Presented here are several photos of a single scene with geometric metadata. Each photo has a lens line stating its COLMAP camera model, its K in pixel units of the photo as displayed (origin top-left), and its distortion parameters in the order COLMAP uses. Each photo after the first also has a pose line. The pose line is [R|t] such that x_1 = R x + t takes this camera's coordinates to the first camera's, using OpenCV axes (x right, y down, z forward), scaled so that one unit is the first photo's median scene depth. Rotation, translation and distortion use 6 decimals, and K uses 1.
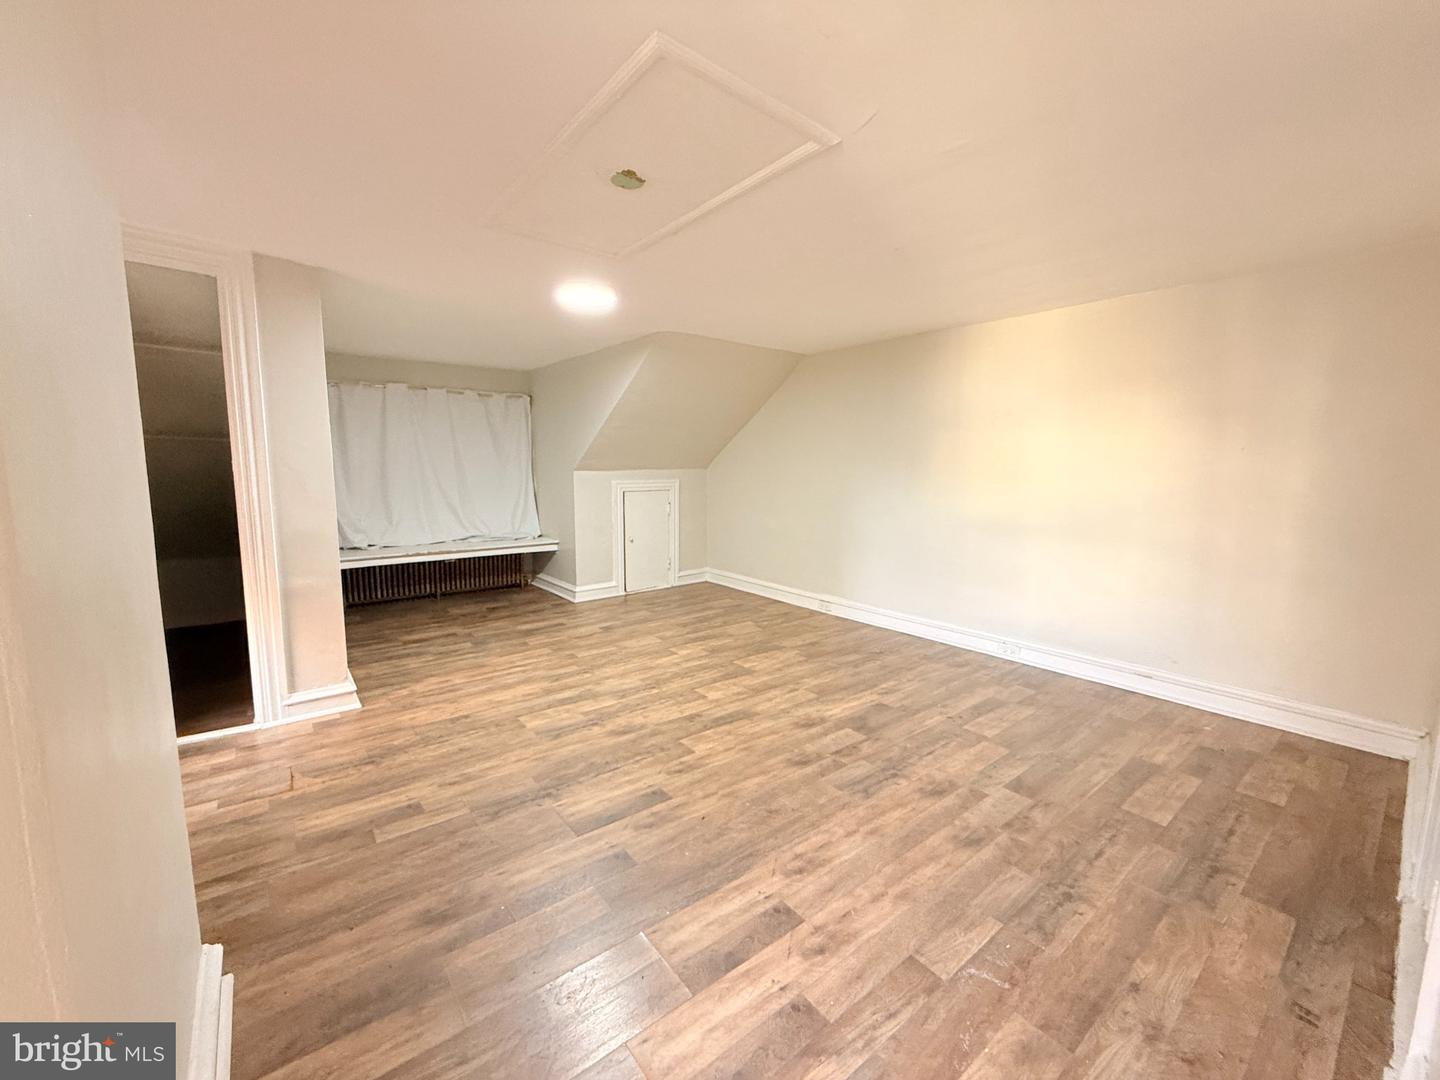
lens RADIAL K [[576.5, 0, 717.8], [0, 576.5, 537.2], [0, 0, 1]] dist [-0.001395, 0.001043]
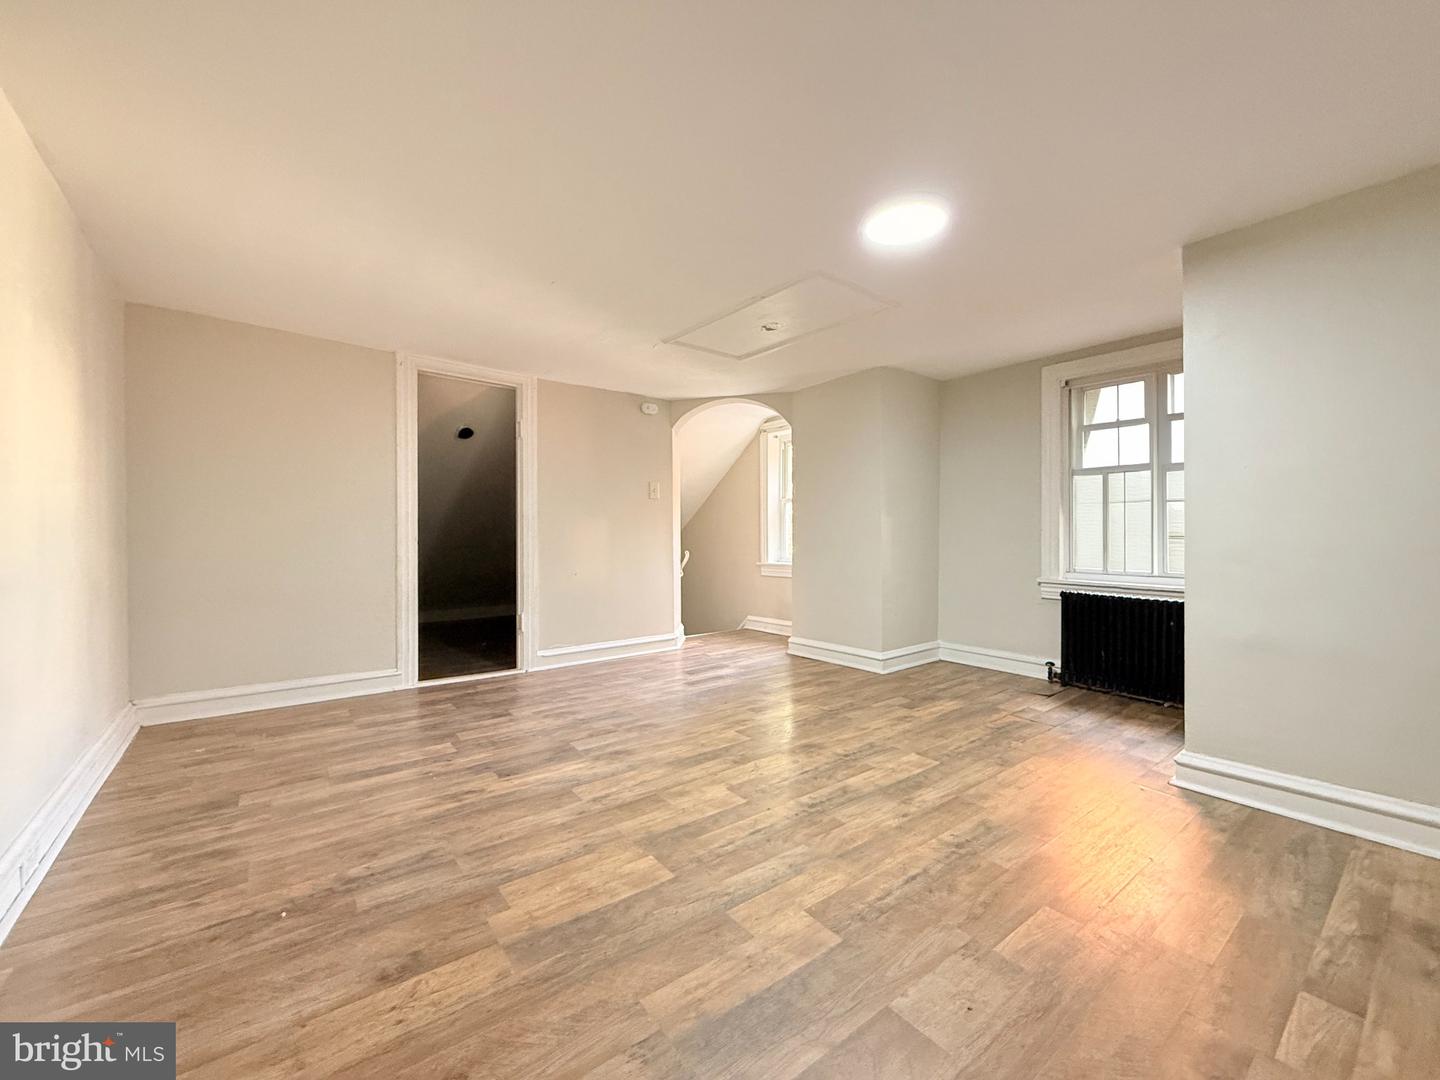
lens RADIAL K [[576.5, 0, 721.1], [0, 576.5, 539.6], [0, 0, 1]] dist [-0.001395, 0.001043]
pose [[-0.999935, -0.006869, 0.009119, -0.016943], [-0.005685, 0.992265, 0.124006, -0.131008], [-0.009900, 0.123946, -0.992240, 1.815345]]
